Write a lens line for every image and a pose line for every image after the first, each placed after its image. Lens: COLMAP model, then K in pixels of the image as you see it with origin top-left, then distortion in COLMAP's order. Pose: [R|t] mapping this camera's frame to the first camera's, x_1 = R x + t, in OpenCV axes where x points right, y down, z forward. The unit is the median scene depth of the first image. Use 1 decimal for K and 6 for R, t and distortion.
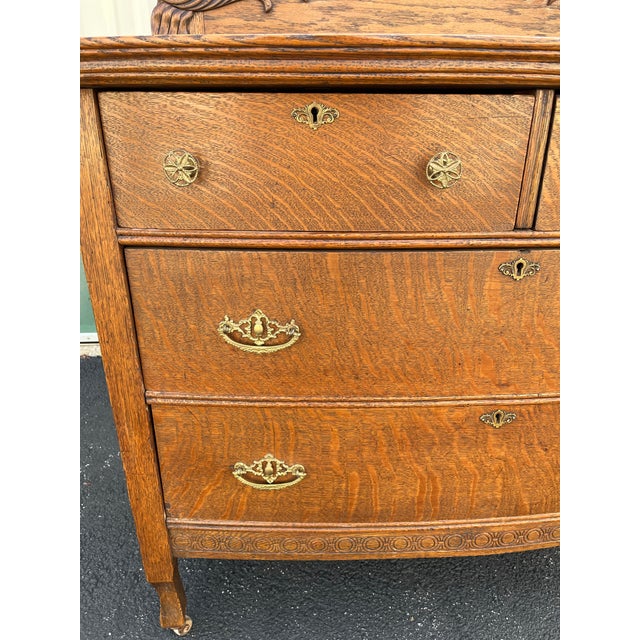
lens RADIAL K [[488.3, 0, 324.5], [0, 488.3, 318.1], [0, 0, 1]] dist [0.072827, -0.097911]
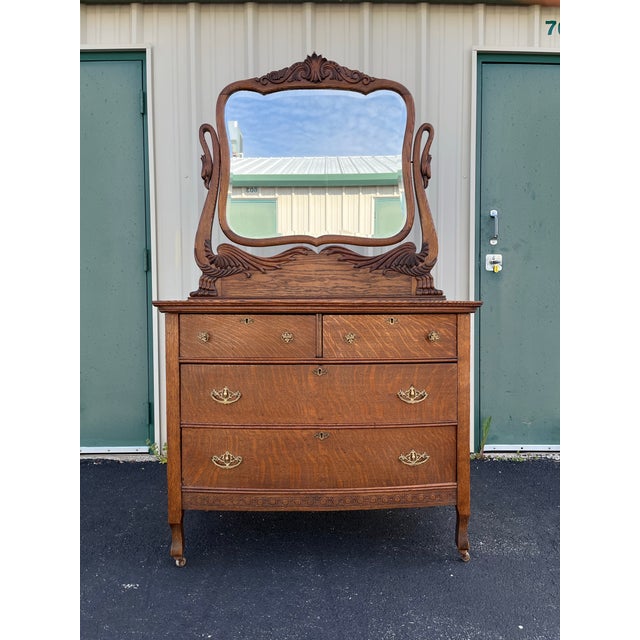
lens RADIAL K [[488.3, 0, 323.3], [0, 488.3, 320.7], [0, 0, 1]] dist [0.072827, -0.097911]
pose [[0.998376, -0.001688, -0.056942, 0.487121], [-0.018399, 0.936438, -0.350351, 0.507111], [0.053914, 0.350829, 0.934886, -1.427362]]
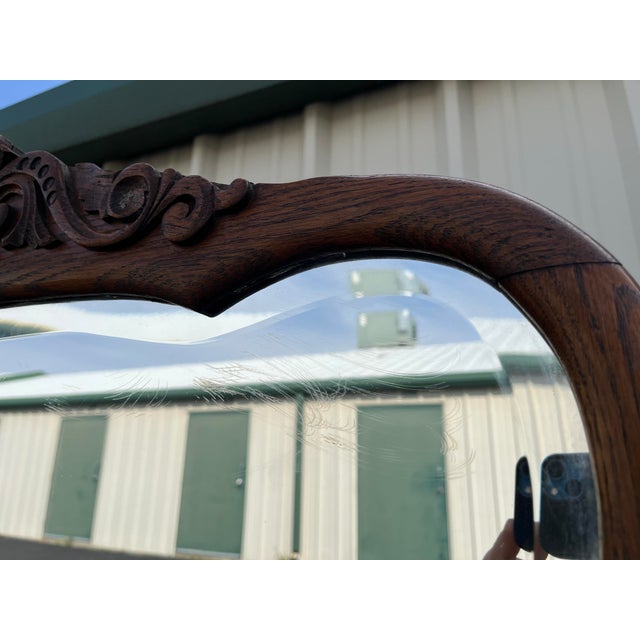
lens RADIAL K [[488.3, 0, 313.2], [0, 488.3, 319.0], [0, 0, 1]] dist [0.072827, -0.097911]
pose [[0.888763, -0.113933, -0.443982, 0.822457], [-0.207834, 0.763156, -0.611880, -1.624880], [0.408541, 0.636091, 0.654586, 0.706311]]
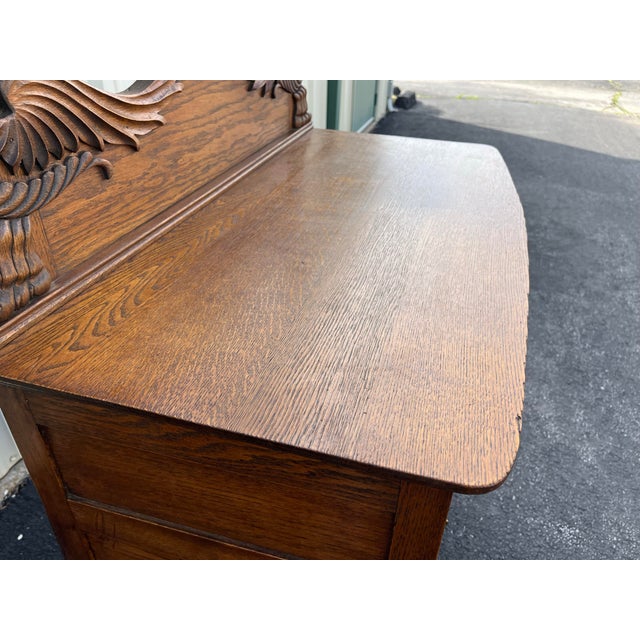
lens RADIAL K [[488.3, 0, 300.3], [0, 488.3, 321.9], [0, 0, 1]] dist [0.072827, -0.097911]
pose [[0.377105, -0.500290, 0.779424, -0.836892], [0.336952, 0.857994, 0.387697, -0.800929], [-0.862702, 0.116426, 0.492128, 0.582196]]
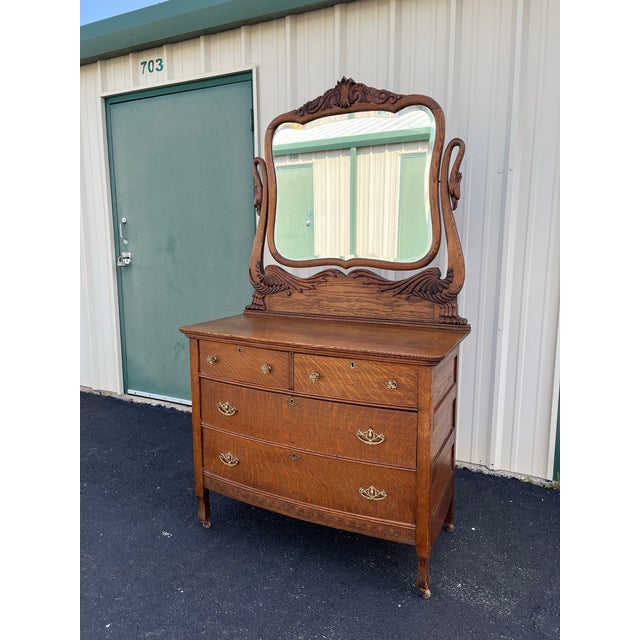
lens RADIAL K [[488.3, 0, 322.4], [0, 488.3, 320.9], [0, 0, 1]] dist [0.072827, -0.097911]
pose [[0.858321, 0.082850, -0.506380, 1.783024], [-0.197560, 0.964157, -0.177119, -0.071495], [0.473556, 0.252065, 0.843924, -1.419325]]
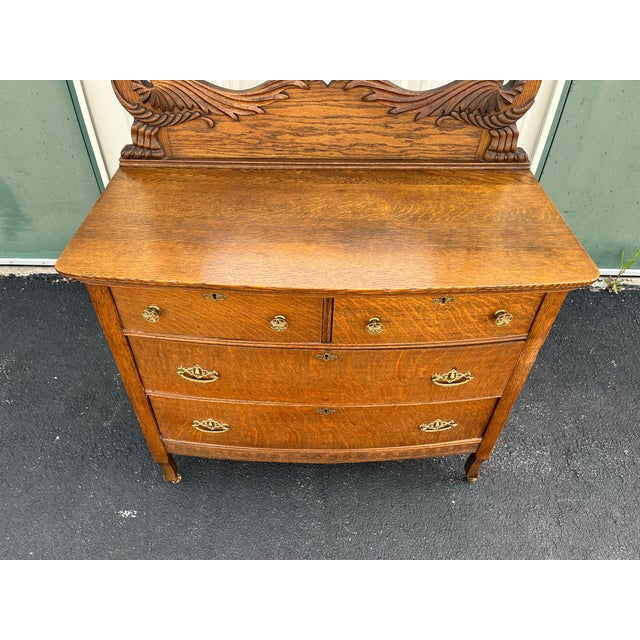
lens RADIAL K [[488.3, 0, 311.2], [0, 488.3, 323.8], [0, 0, 1]] dist [0.072827, -0.097911]
pose [[0.996889, 0.059838, -0.051293, 0.362033], [-0.038373, 0.936973, 0.347288, -0.762639], [0.068841, -0.344240, 0.936355, -0.663837]]
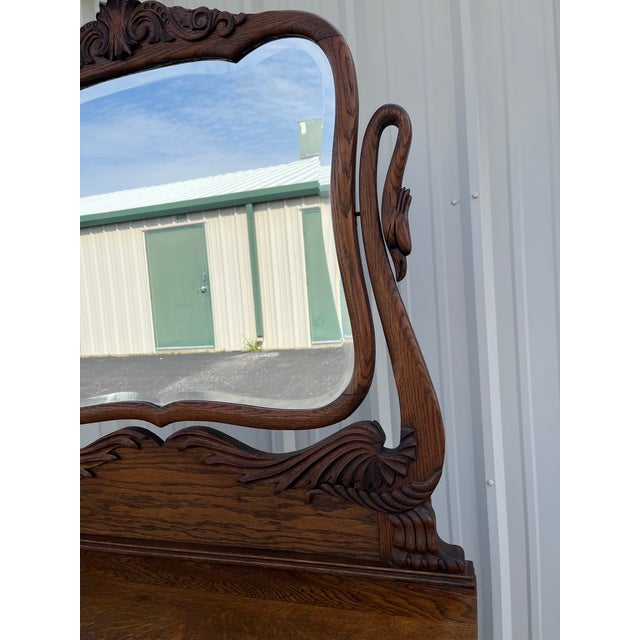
lens RADIAL K [[488.3, 0, 319.3], [0, 488.3, 318.7], [0, 0, 1]] dist [0.072827, -0.097911]
pose [[0.928722, -0.048673, -0.367569, 1.186557], [-0.075085, 0.946117, -0.314999, -0.881330], [0.363096, 0.320146, 0.875025, 0.135393]]
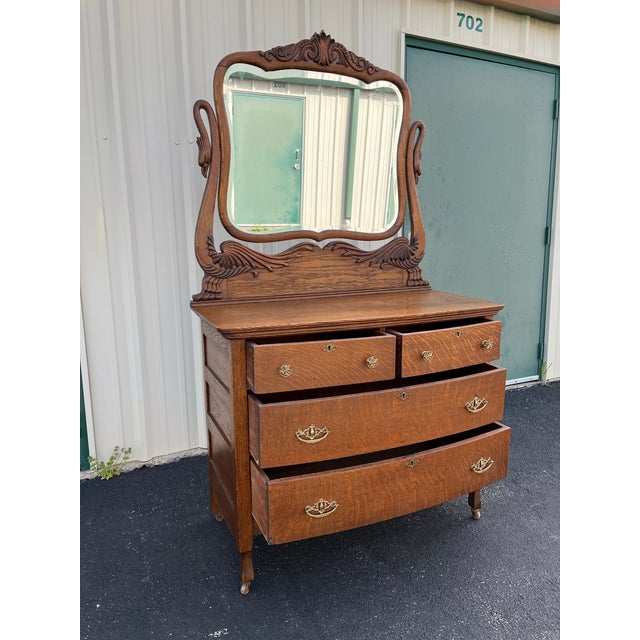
lens RADIAL K [[488.3, 0, 319.3], [0, 488.3, 311.7], [0, 0, 1]] dist [0.072827, -0.097911]
pose [[0.941199, -0.062319, 0.332054, -0.751037], [0.132087, 0.972488, -0.191884, -0.009011], [-0.310961, 0.224461, 0.923537, -1.390282]]
